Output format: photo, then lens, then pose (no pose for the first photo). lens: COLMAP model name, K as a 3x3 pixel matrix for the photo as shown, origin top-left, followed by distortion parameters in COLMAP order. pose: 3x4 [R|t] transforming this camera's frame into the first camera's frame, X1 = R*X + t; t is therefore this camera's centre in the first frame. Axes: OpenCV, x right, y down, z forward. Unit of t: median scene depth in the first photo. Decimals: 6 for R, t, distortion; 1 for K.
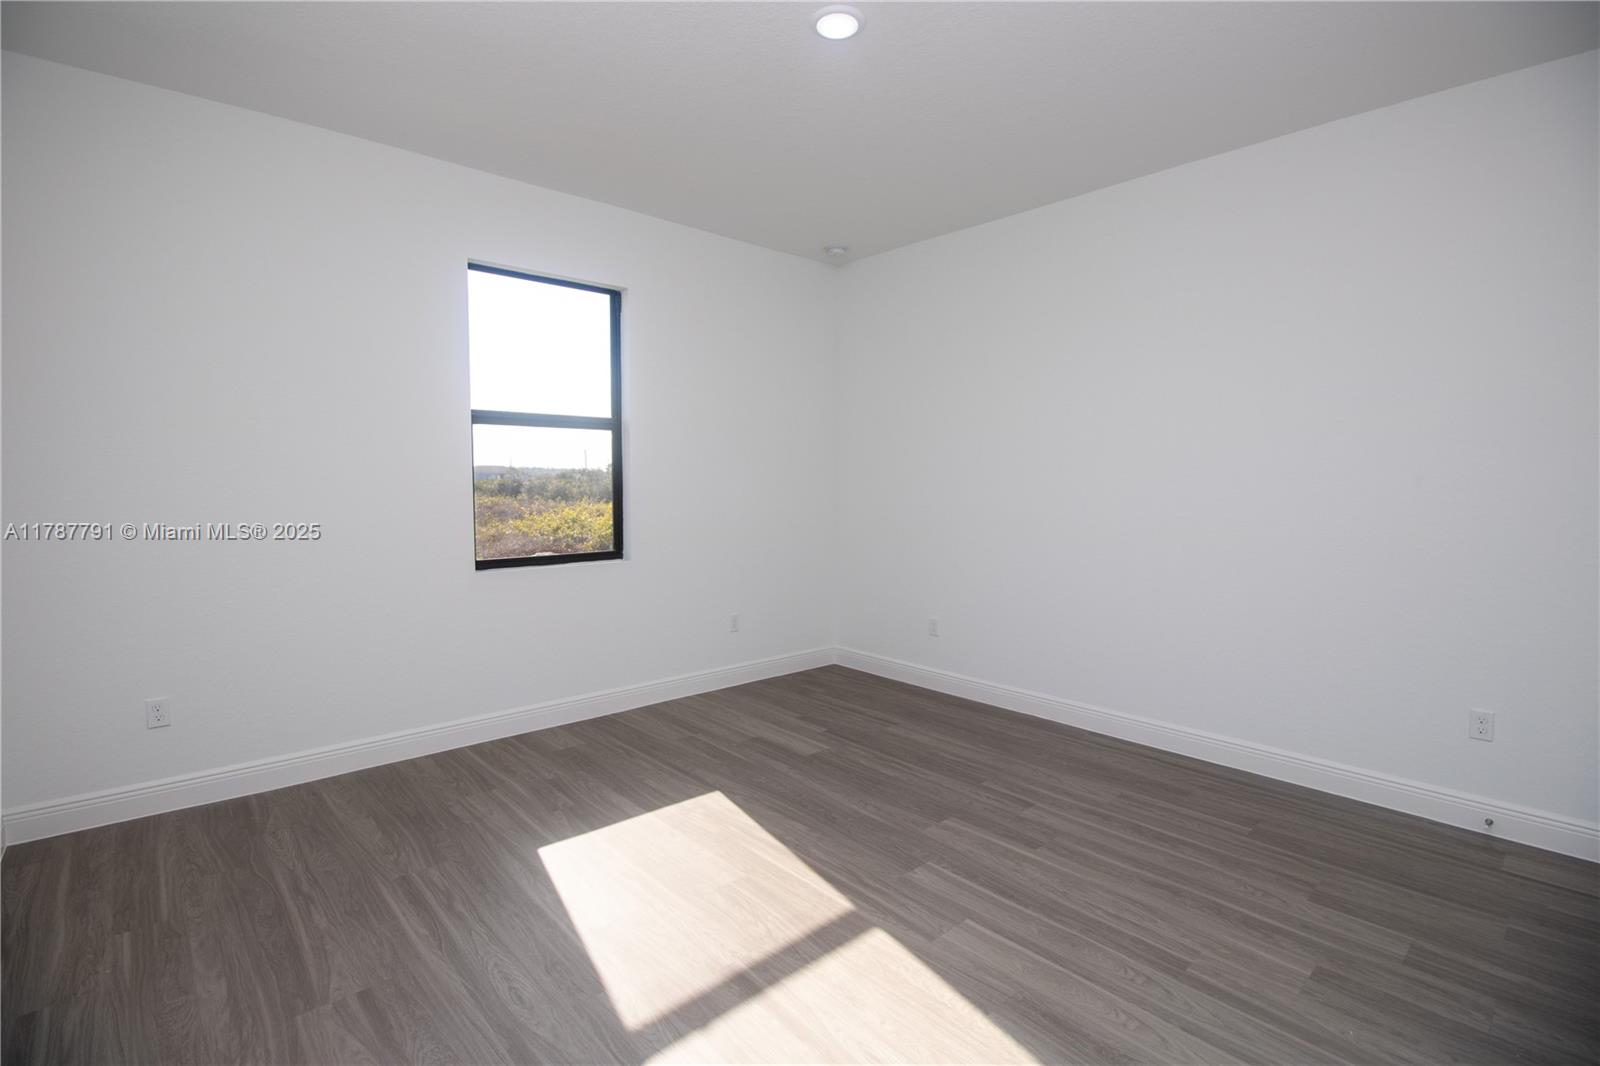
lens RADIAL K [[739.5, 0, 793.7], [0, 739.5, 528.4], [0, 0, 1]] dist [0.000545, -0.012876]
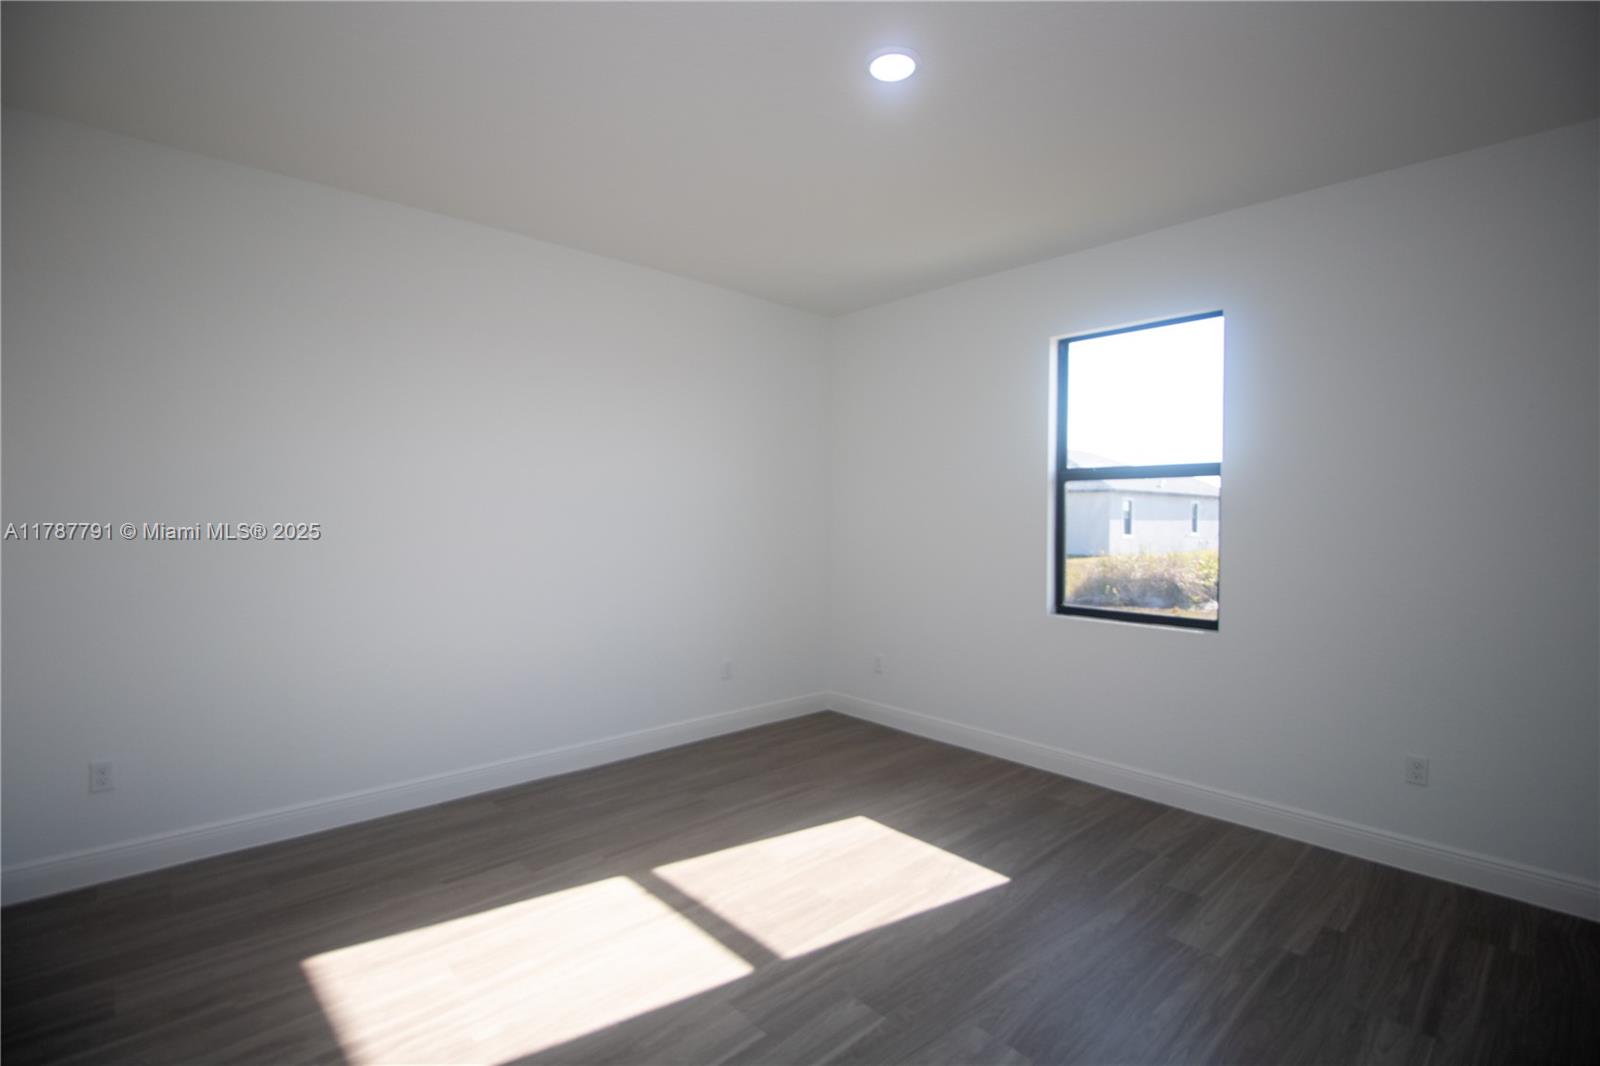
lens RADIAL K [[739.5, 0, 793.7], [0, 739.5, 528.4], [0, 0, 1]] dist [0.000545, -0.012876]
pose [[0.003939, 0.007123, -0.999967, 0.879992], [-0.069704, 0.997544, 0.006831, -0.067658], [0.997560, 0.069674, 0.004426, 0.776709]]
